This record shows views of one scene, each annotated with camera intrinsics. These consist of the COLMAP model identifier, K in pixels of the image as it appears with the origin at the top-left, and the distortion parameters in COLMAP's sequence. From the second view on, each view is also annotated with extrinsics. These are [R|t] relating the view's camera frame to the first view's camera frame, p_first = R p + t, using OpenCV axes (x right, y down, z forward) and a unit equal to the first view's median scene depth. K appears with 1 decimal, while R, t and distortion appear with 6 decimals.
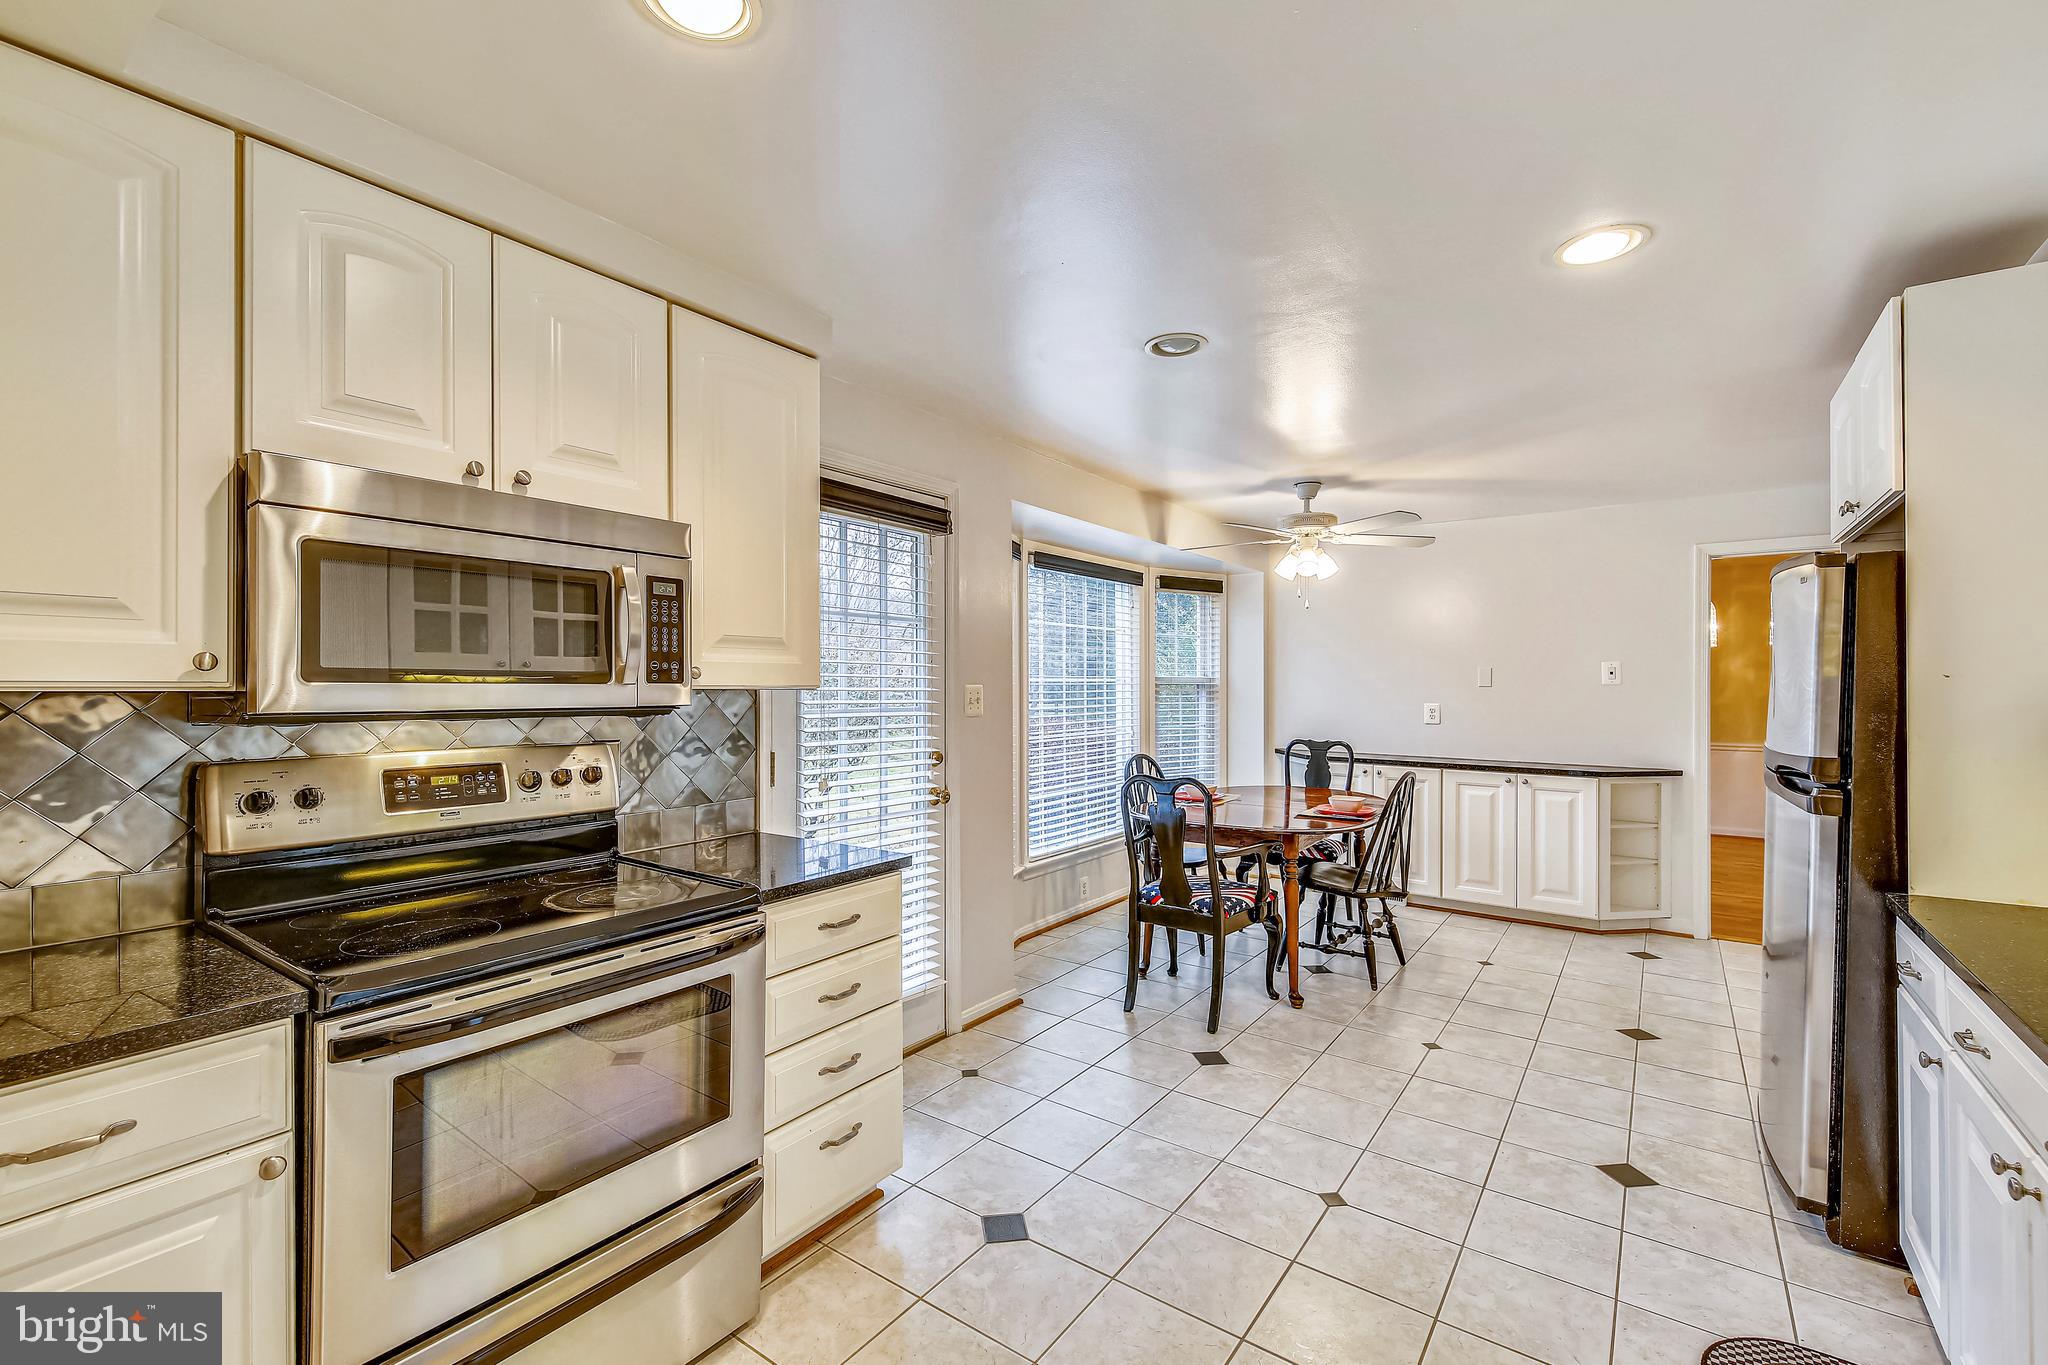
lens RADIAL K [[886.6, 0, 1023.6], [0, 886.6, 682.6], [0, 0, 1]] dist [-0.000879, -0.000326]
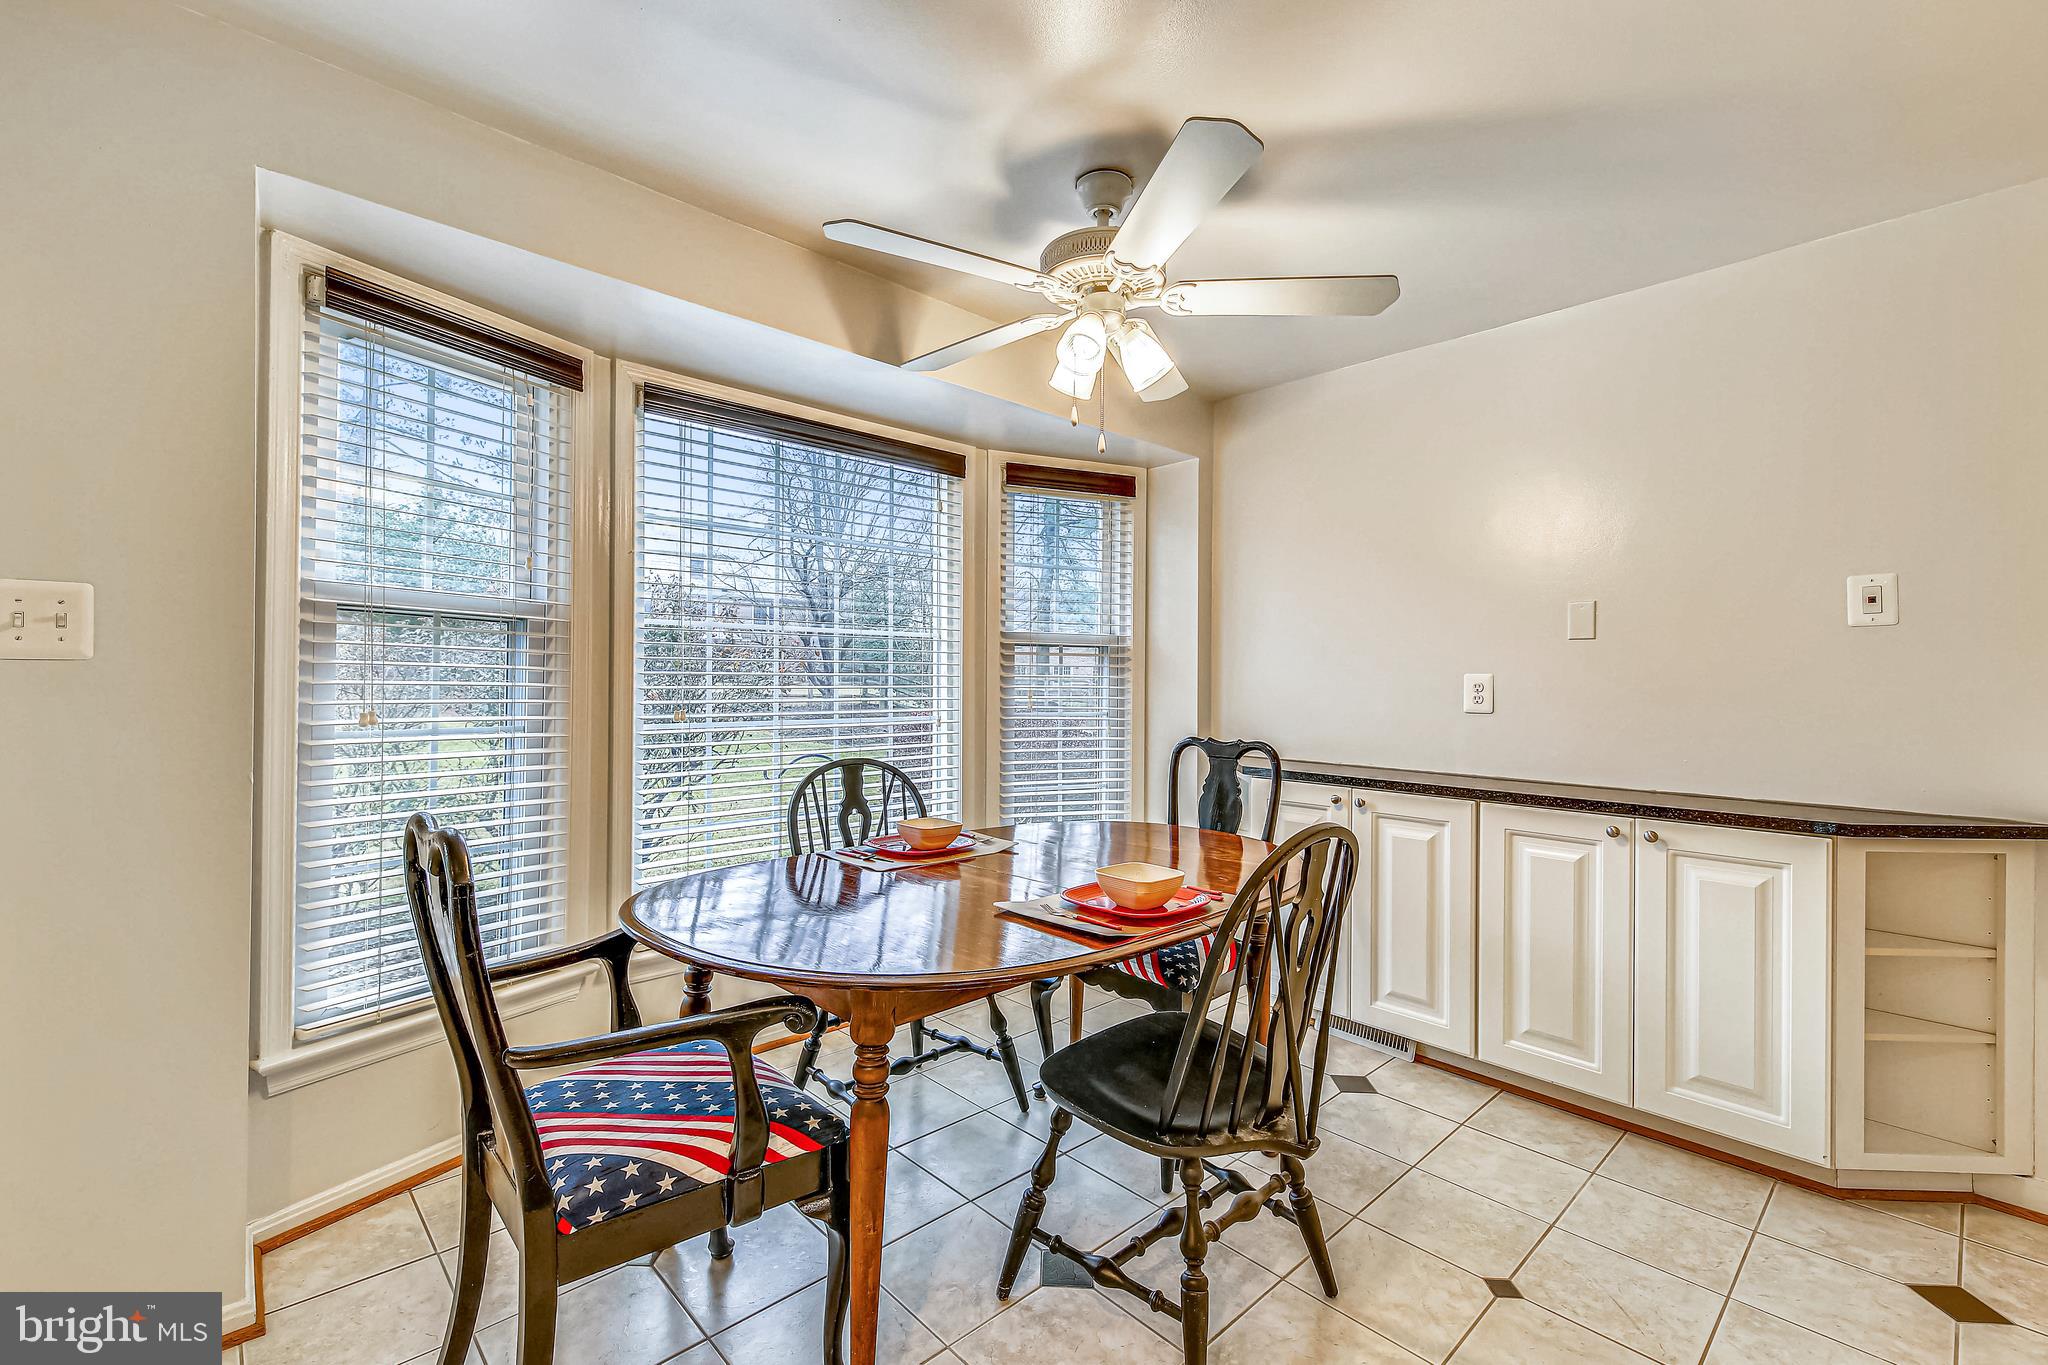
lens RADIAL K [[886.6, 0, 1020.4], [0, 886.6, 682.1], [0, 0, 1]] dist [-0.000879, -0.000326]
pose [[0.981604, 0.005812, -0.190840, 0.323607], [-0.005790, 0.999983, 0.000674, 0.032364], [0.190841, 0.000443, 0.981621, 0.474443]]
